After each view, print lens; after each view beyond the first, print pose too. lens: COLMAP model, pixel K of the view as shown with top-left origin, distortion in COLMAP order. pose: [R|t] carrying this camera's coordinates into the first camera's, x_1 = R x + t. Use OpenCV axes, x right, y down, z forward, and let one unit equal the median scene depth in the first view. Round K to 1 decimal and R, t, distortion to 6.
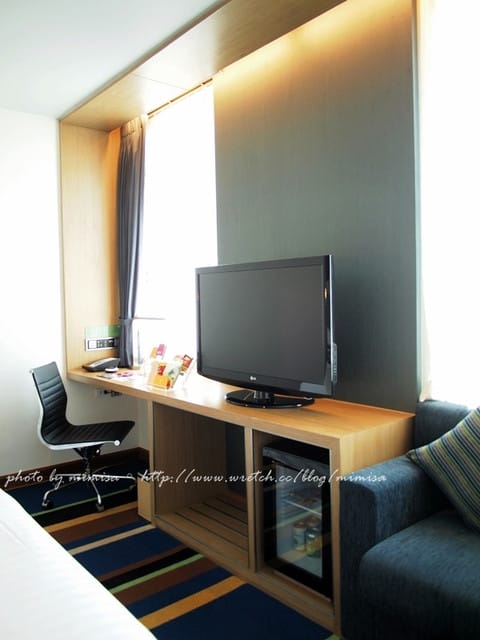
lens RADIAL K [[532.0, 0, 240.0], [0, 532.0, 320.0], [0, 0, 1]] dist [-0.031687, -0.002613]
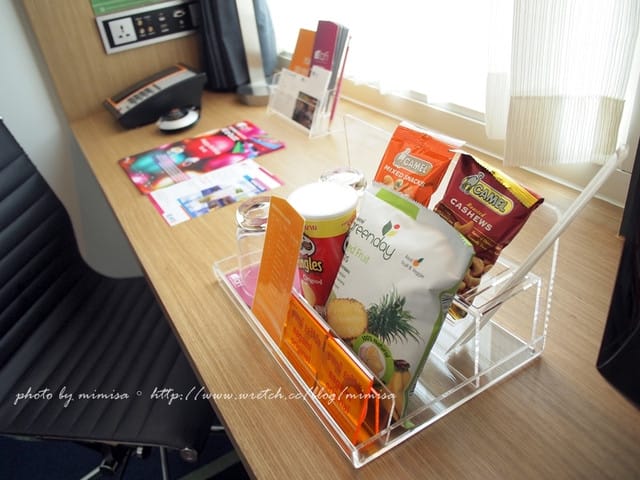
lens RADIAL K [[532.0, 0, 320.0], [0, 532.0, 240.0], [0, 0, 1]] dist [-0.031687, -0.002613]
pose [[0.979986, 0.011175, -0.198751, -0.097790], [0.091979, 0.860034, 0.501879, 0.005078], [0.176541, -0.510115, 0.841793, 0.731800]]
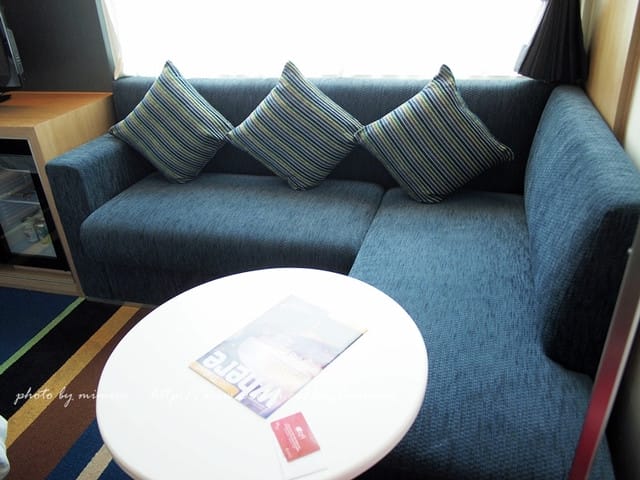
lens RADIAL K [[532.0, 0, 320.0], [0, 532.0, 240.0], [0, 0, 1]] dist [-0.031687, -0.002613]
pose [[0.820884, -0.286234, 0.494186, 0.074409], [0.053038, 0.899800, 0.433067, 0.010106], [-0.568627, -0.329287, 0.753812, -0.134708]]
